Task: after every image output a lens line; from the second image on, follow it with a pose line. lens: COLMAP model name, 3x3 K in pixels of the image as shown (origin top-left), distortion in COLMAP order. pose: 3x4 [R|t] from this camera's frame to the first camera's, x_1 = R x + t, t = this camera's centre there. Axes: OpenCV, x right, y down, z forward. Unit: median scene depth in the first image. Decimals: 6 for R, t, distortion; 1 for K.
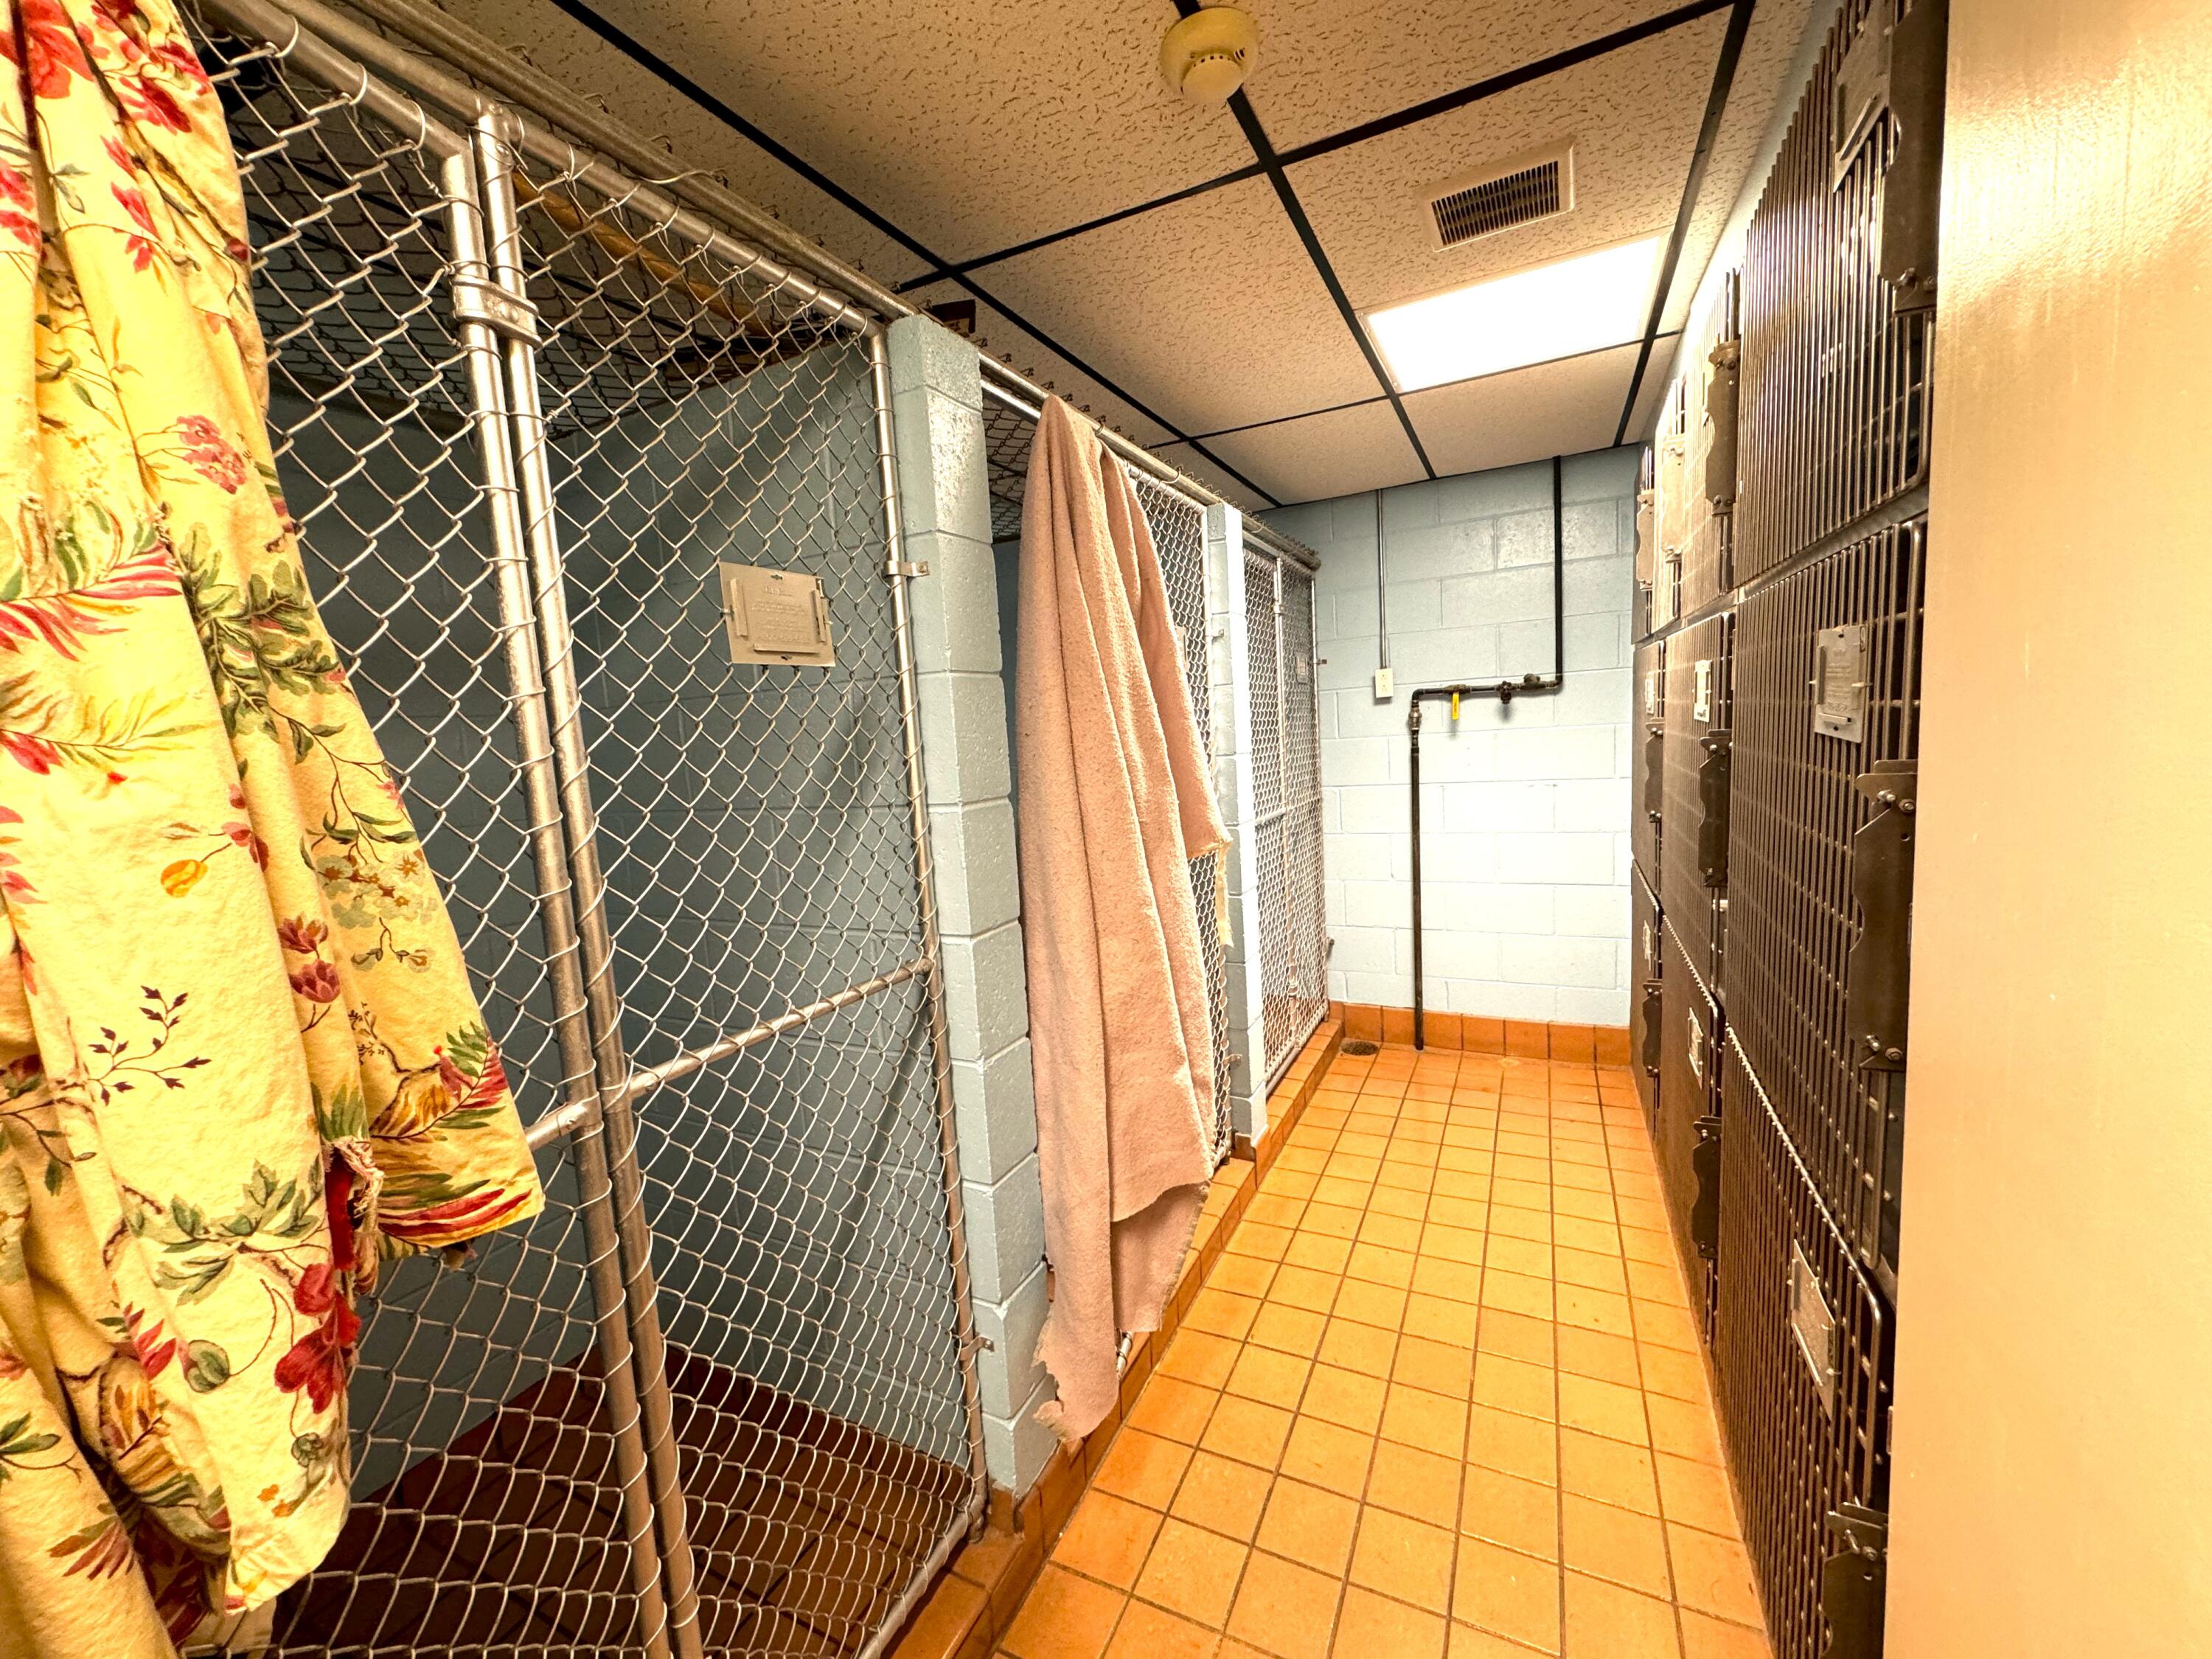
lens RADIAL K [[881.1, 0, 1103.9], [0, 881.1, 832.4], [0, 0, 1]] dist [-0.001556, 0.001021]
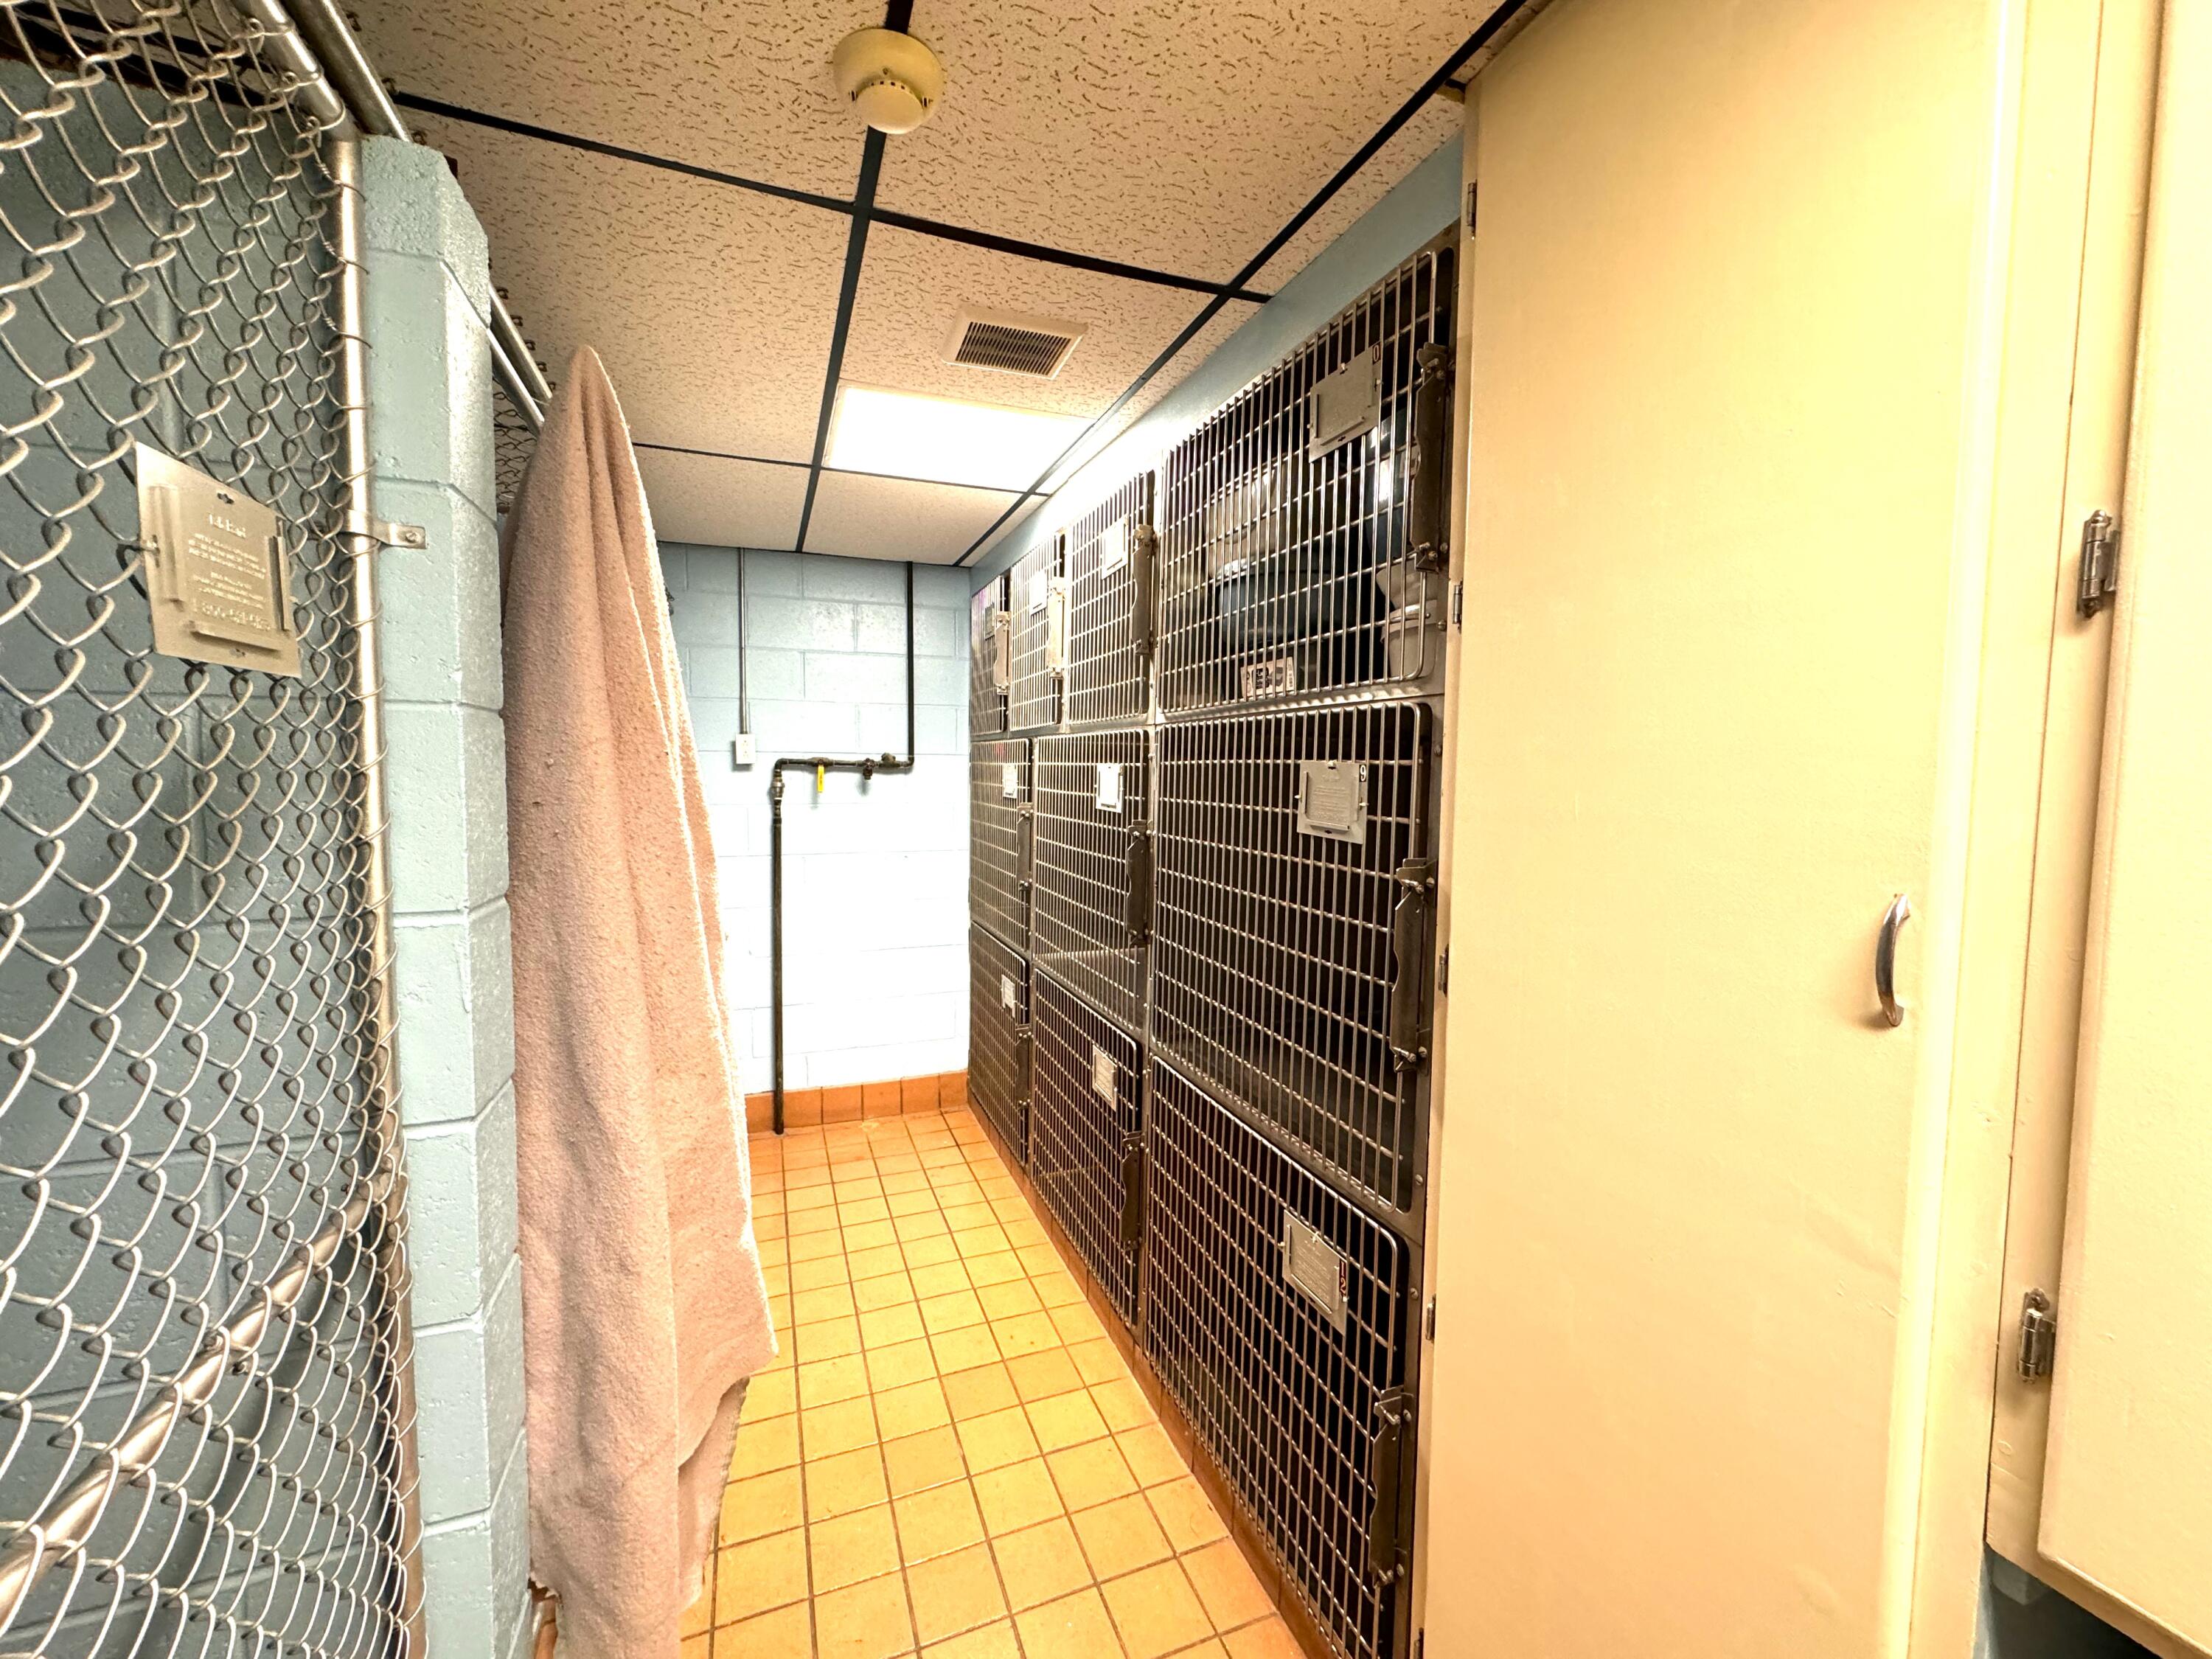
lens RADIAL K [[881.1, 0, 1106.2], [0, 881.1, 829.7], [0, 0, 1]] dist [-0.001556, 0.001021]
pose [[0.668228, 0.018486, 0.743727, -0.153843], [0.036631, 0.997661, -0.057710, -0.017359], [-0.743054, 0.065807, 0.665988, 0.106599]]
